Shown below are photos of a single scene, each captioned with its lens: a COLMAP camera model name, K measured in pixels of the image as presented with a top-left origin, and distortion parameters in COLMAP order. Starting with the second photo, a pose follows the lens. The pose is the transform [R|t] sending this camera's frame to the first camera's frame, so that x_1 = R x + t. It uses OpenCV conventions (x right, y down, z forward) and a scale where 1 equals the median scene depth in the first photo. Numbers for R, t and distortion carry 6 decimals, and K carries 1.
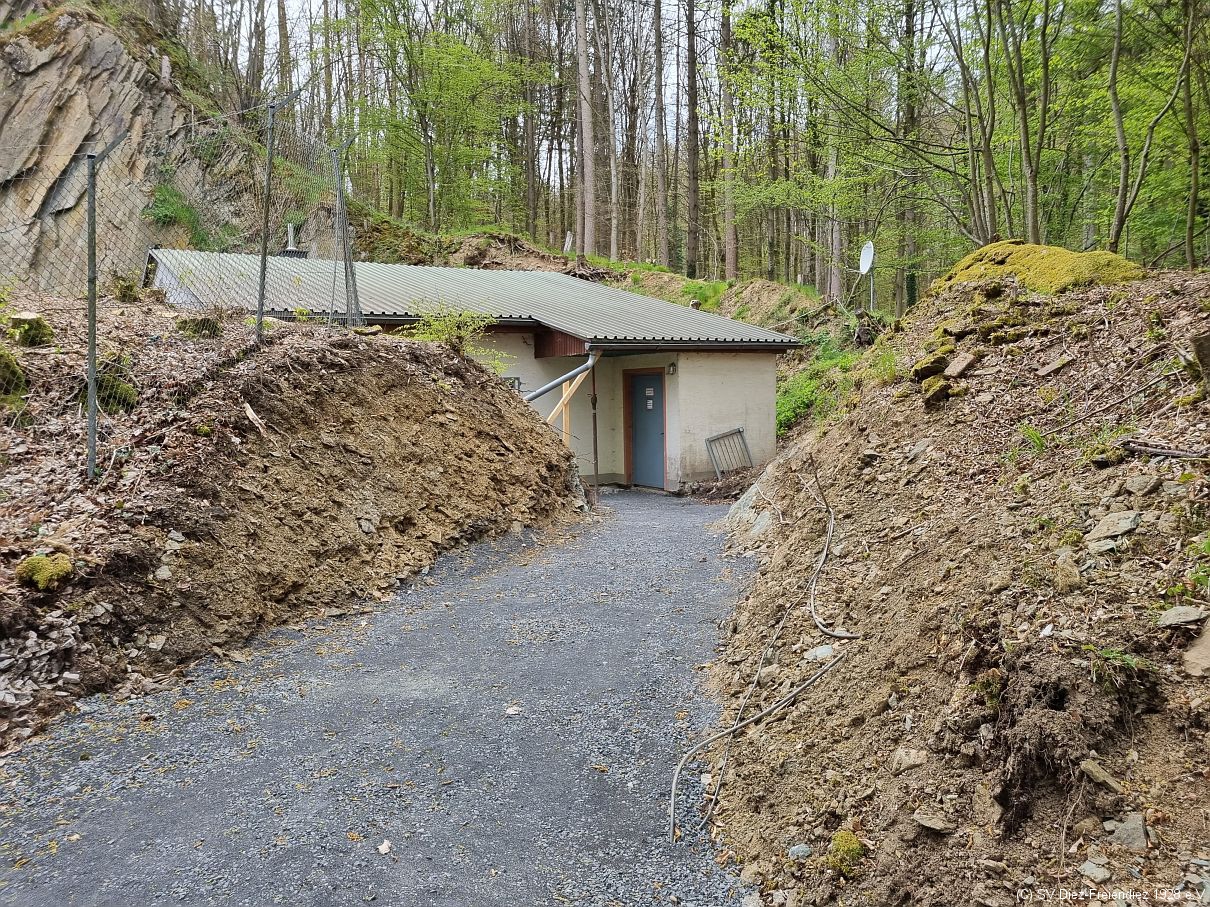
lens RADIAL K [[912.7, 0, 613.8], [0, 912.7, 441.8], [0, 0, 1]] dist [0.081519, -0.071785]
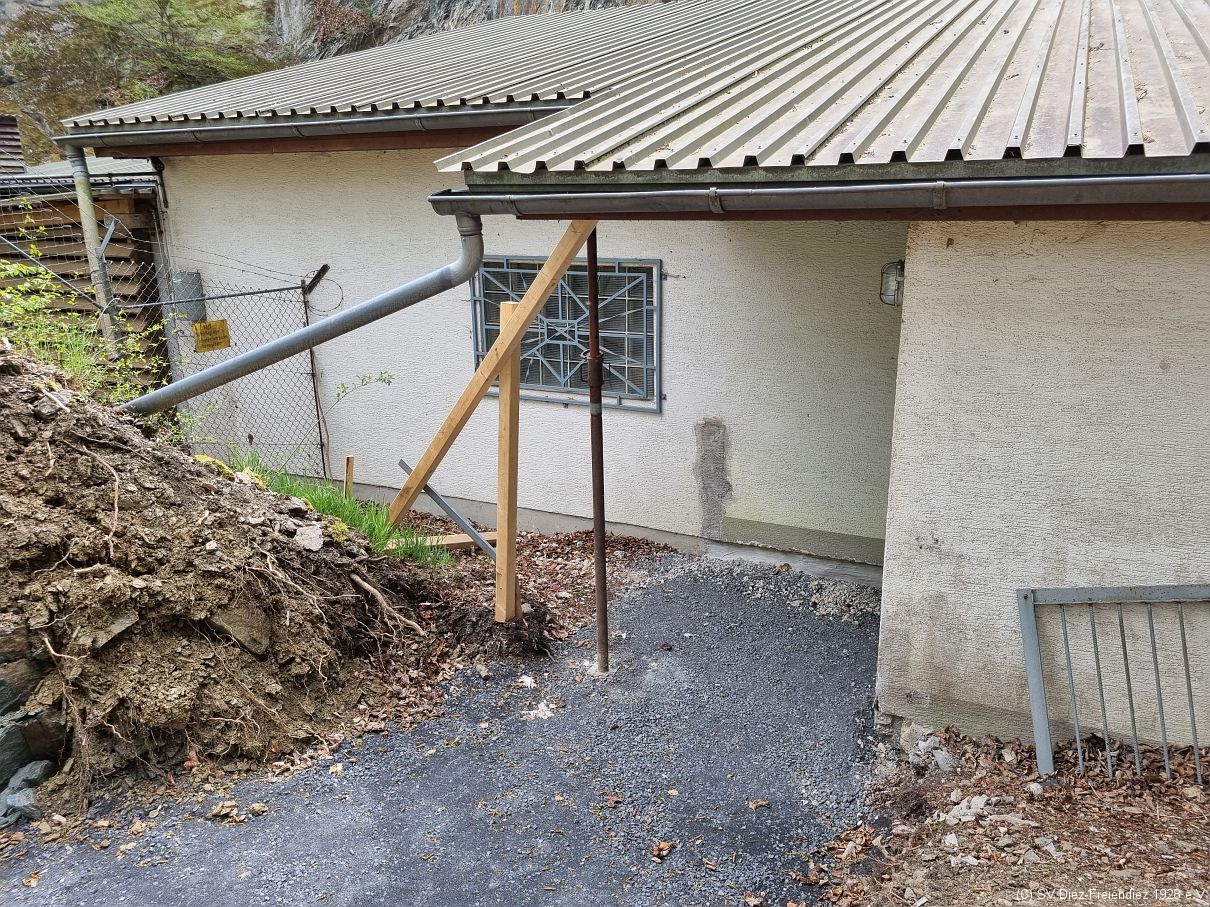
lens RADIAL K [[911.9, 0, 620.1], [0, 911.9, 455.2], [0, 0, 1]] dist [0.067637, -0.060154]
pose [[0.552187, 0.246707, -0.796382, 0.224799], [-0.045153, 0.962663, 0.266910, -0.095752], [0.832497, -0.111425, 0.542710, 0.780806]]
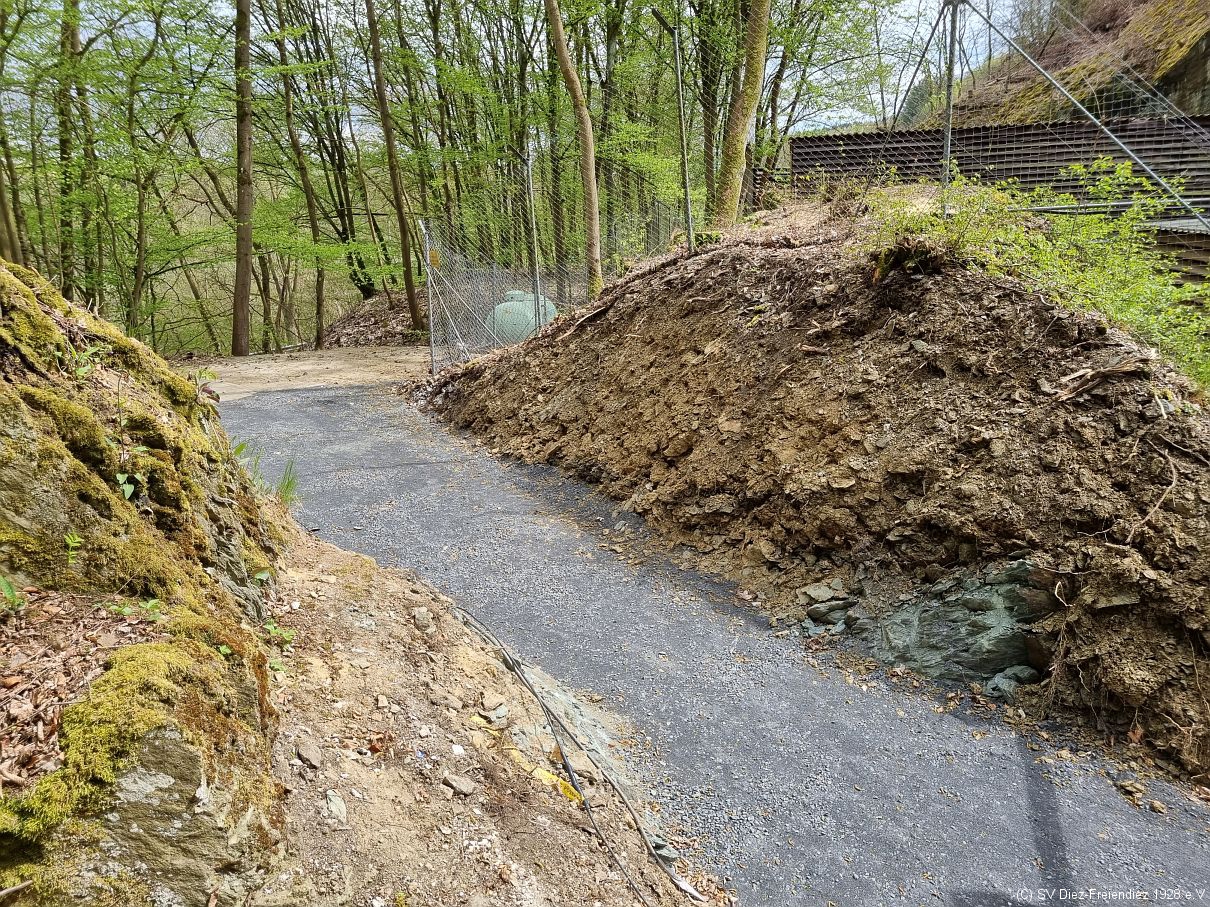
lens RADIAL K [[908.1, 0, 595.6], [0, 908.1, 449.7], [0, 0, 1]] dist [0.065878, -0.060797]
pose [[-0.673234, 0.233546, -0.701578, 0.271247], [0.005225, 0.950289, 0.311325, -0.117082], [0.739411, 0.205929, -0.640988, 0.853586]]
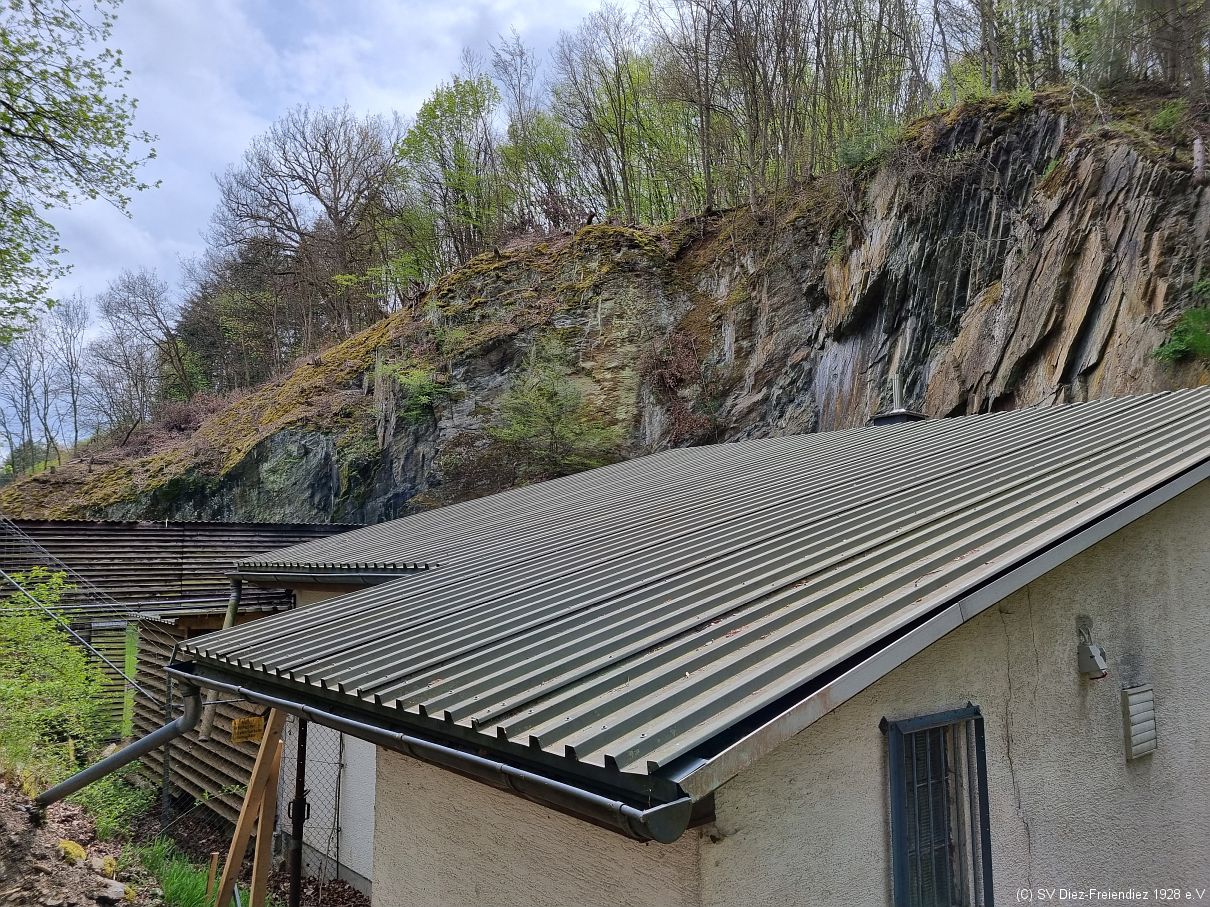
lens RADIAL K [[911.0, 0, 614.6], [0, 911.0, 447.1], [0, 0, 1]] dist [0.064425, -0.054198]
pose [[0.147357, -0.090408, -0.984943, 0.360141], [-0.054468, 0.993561, -0.099348, -0.153102], [0.987582, 0.068287, 0.141484, 0.998304]]
